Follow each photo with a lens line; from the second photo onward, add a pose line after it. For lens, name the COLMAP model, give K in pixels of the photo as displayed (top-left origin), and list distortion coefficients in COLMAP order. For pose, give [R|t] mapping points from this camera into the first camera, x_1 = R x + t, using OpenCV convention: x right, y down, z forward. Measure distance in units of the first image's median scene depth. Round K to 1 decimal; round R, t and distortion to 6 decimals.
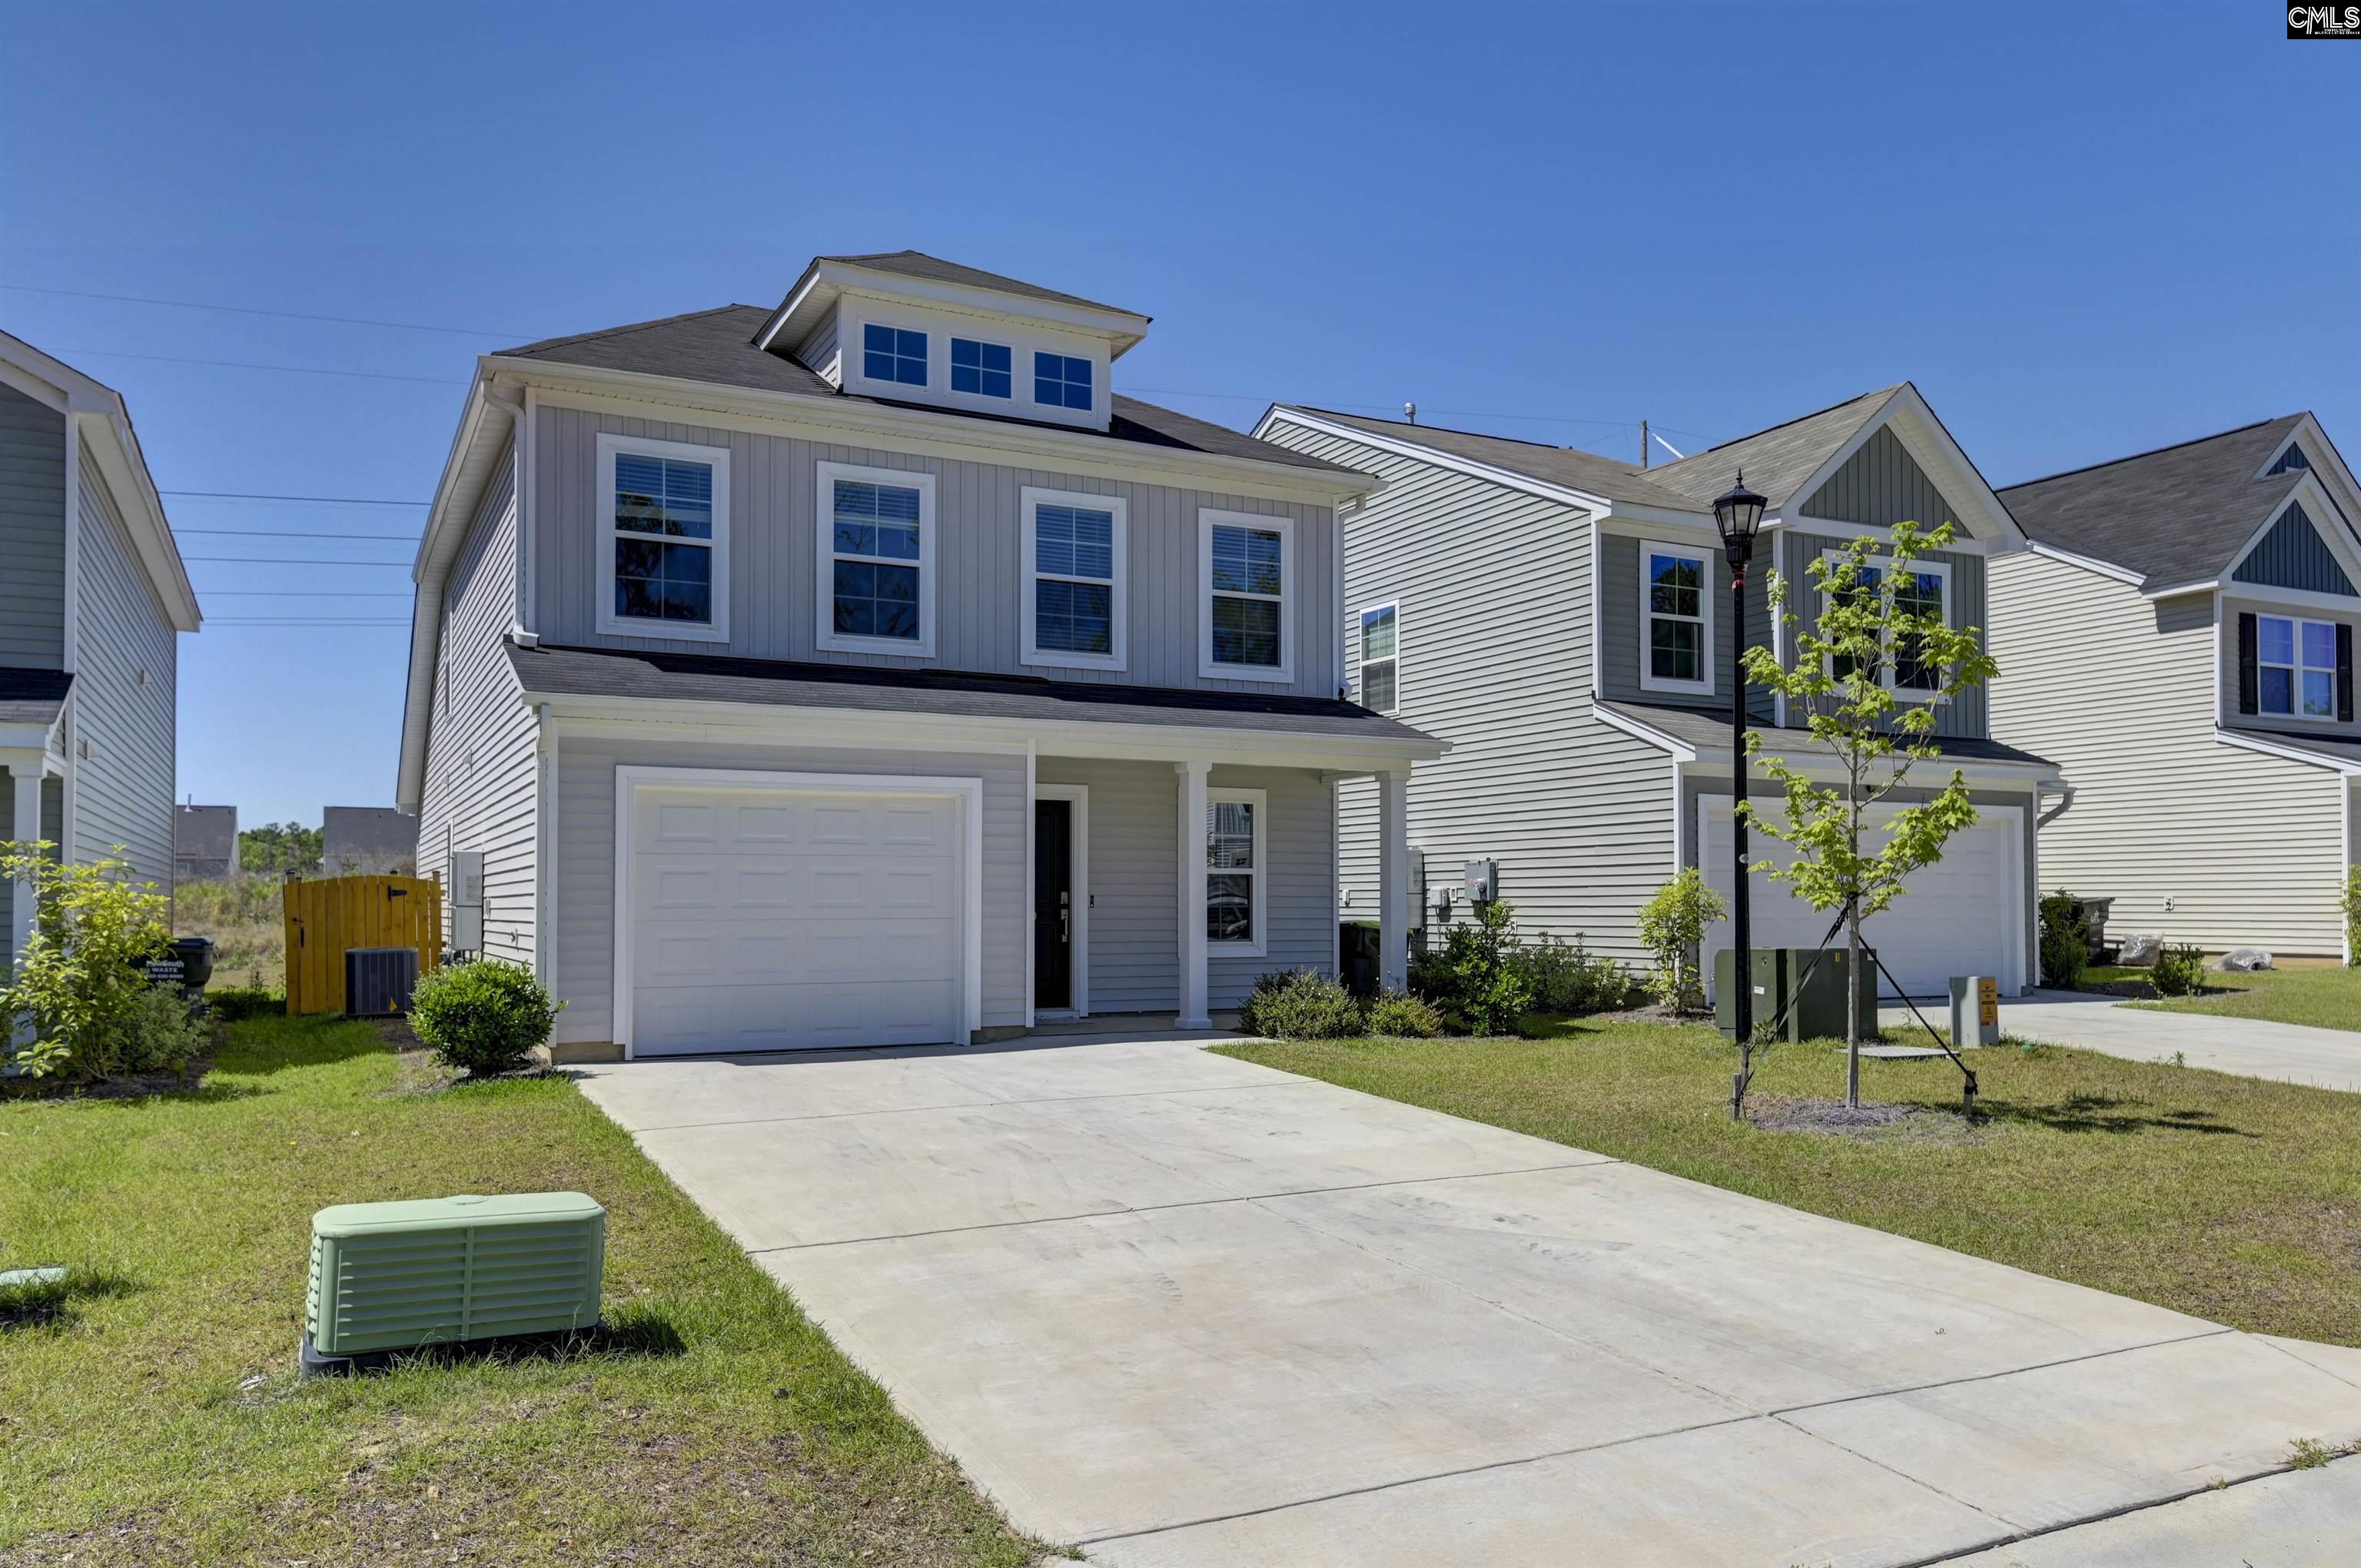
lens RADIAL K [[1711.7, 0, 1181.2], [0, 1711.7, 799.8], [0, 0, 1]] dist [0.042210, -0.006674]
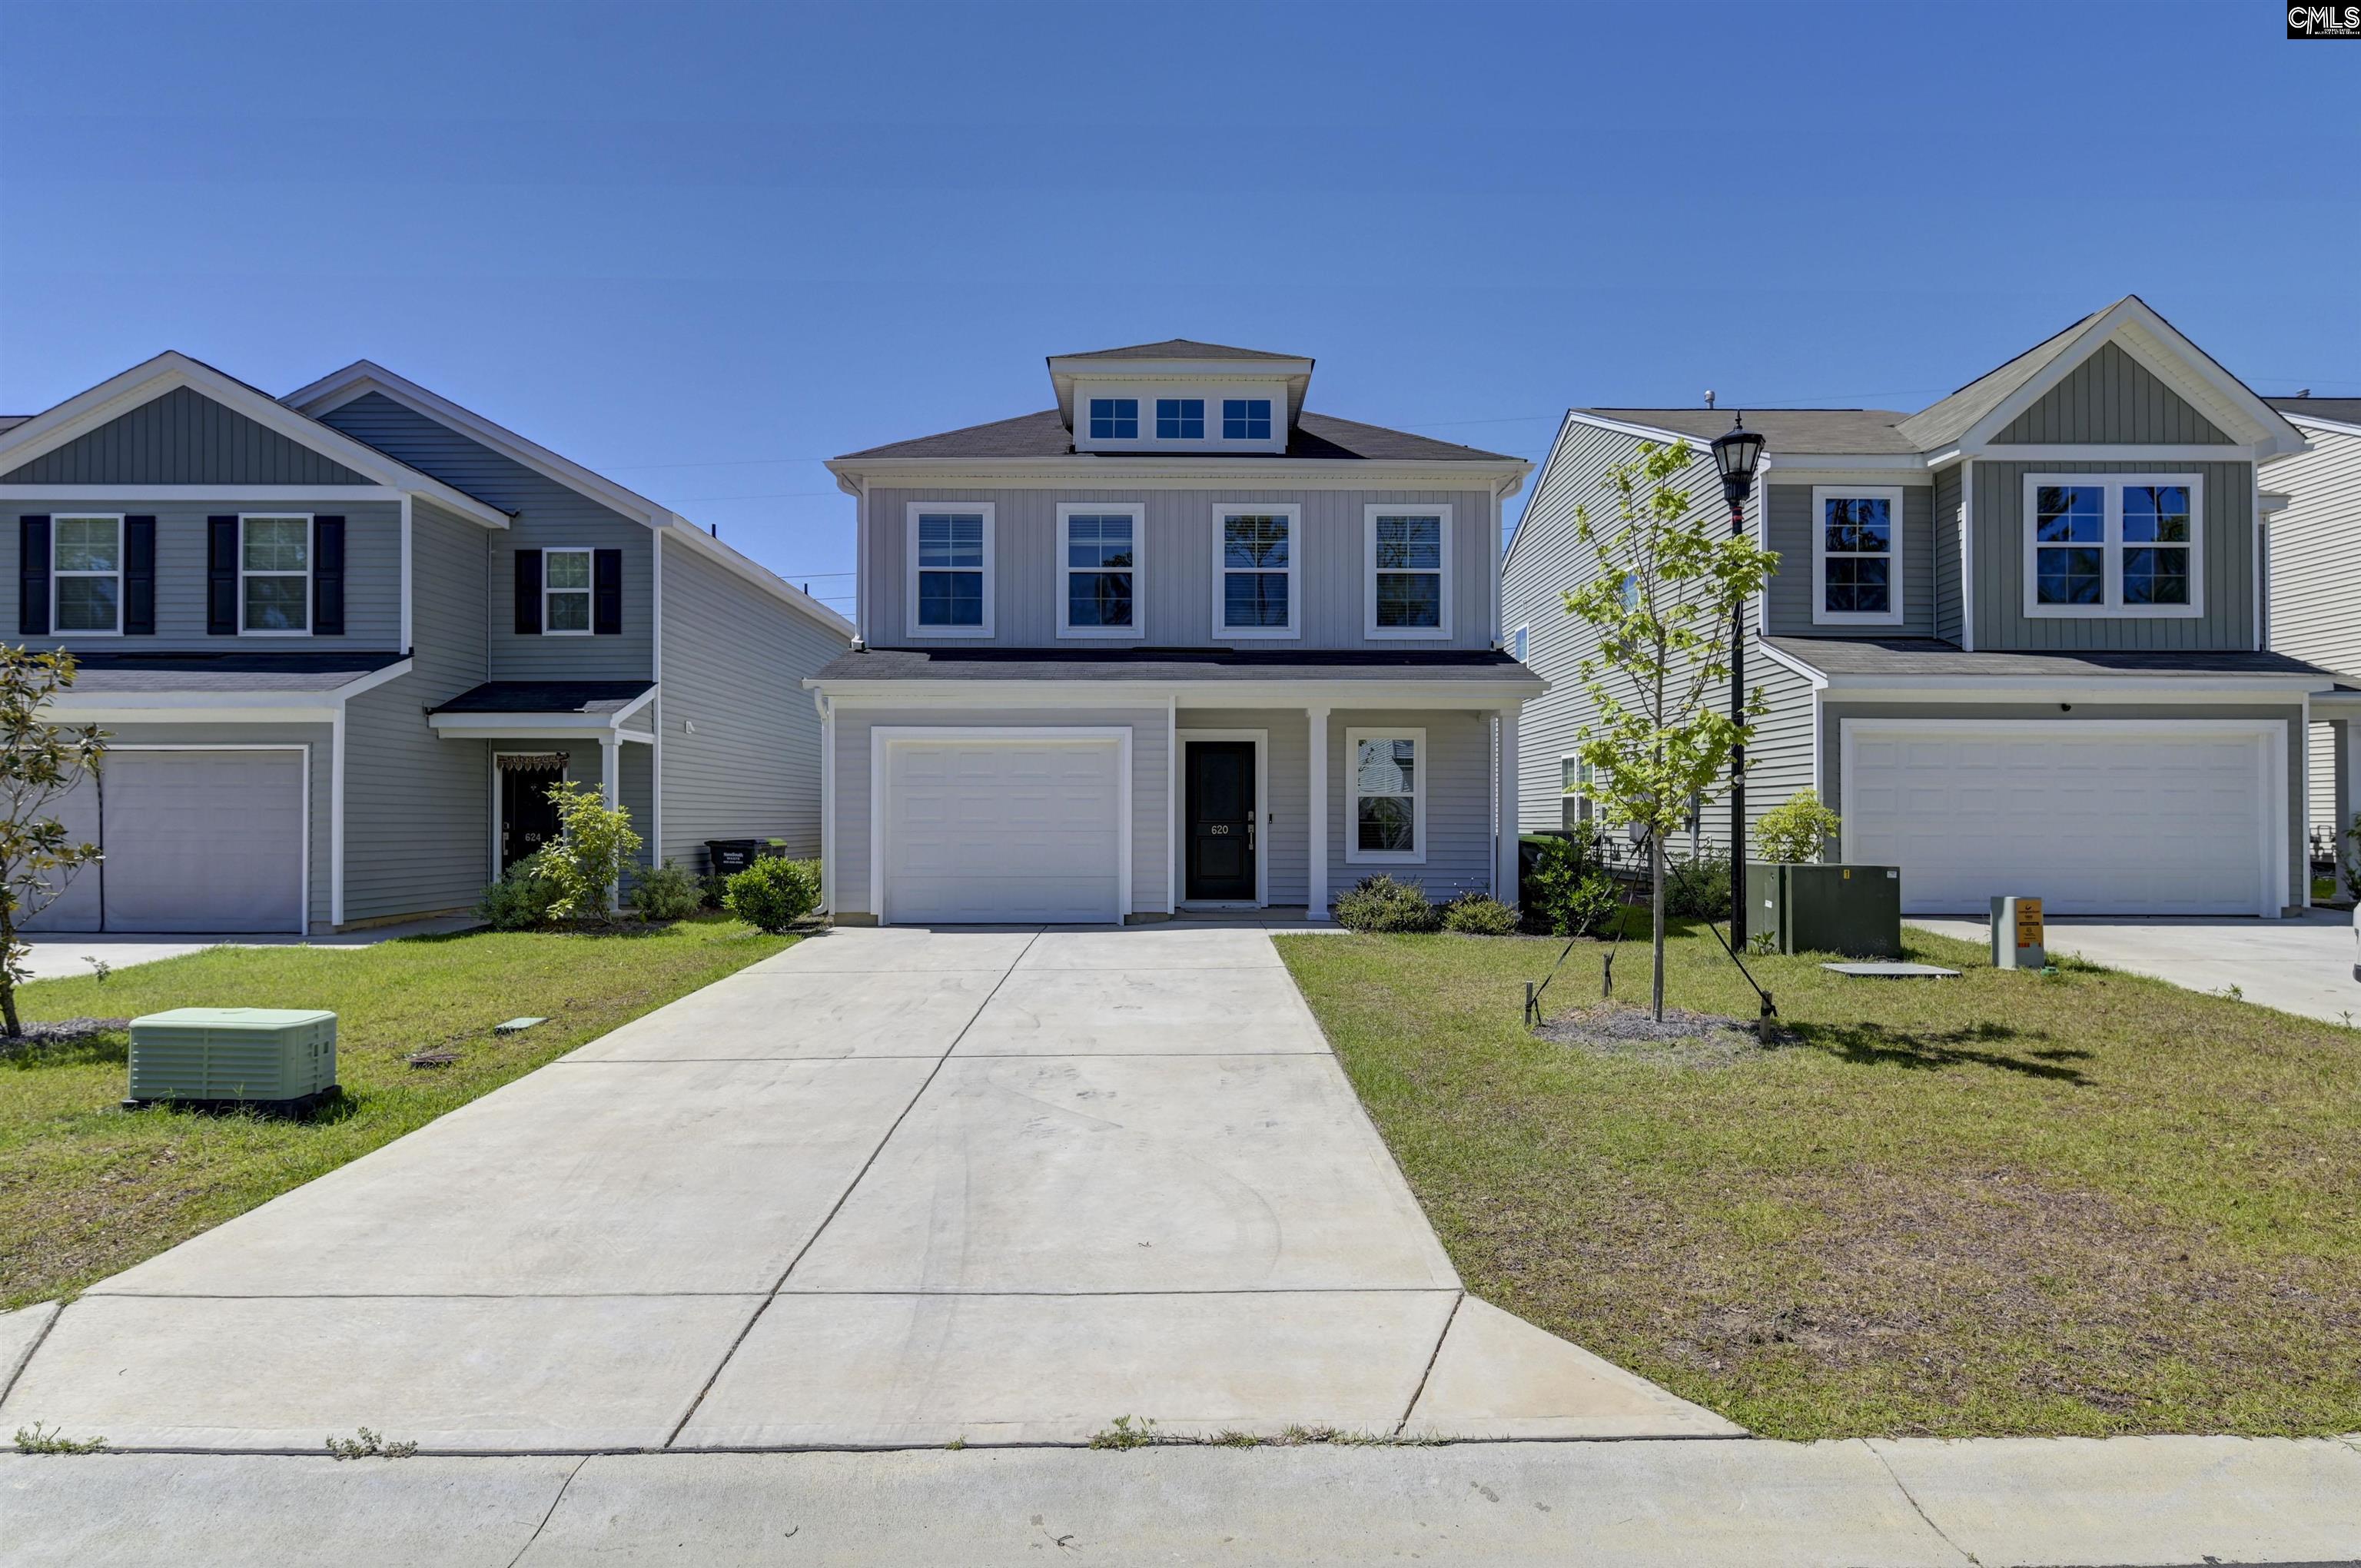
lens RADIAL K [[1222.4, 0, 1177.5], [0, 1222.4, 771.8], [0, 0, 1]] dist [0.004473, -0.004404]
pose [[0.889756, -0.016083, -0.456153, 0.333463], [0.026287, 0.999526, 0.016033, 0.007760], [0.455679, -0.026257, 0.889757, 0.158820]]
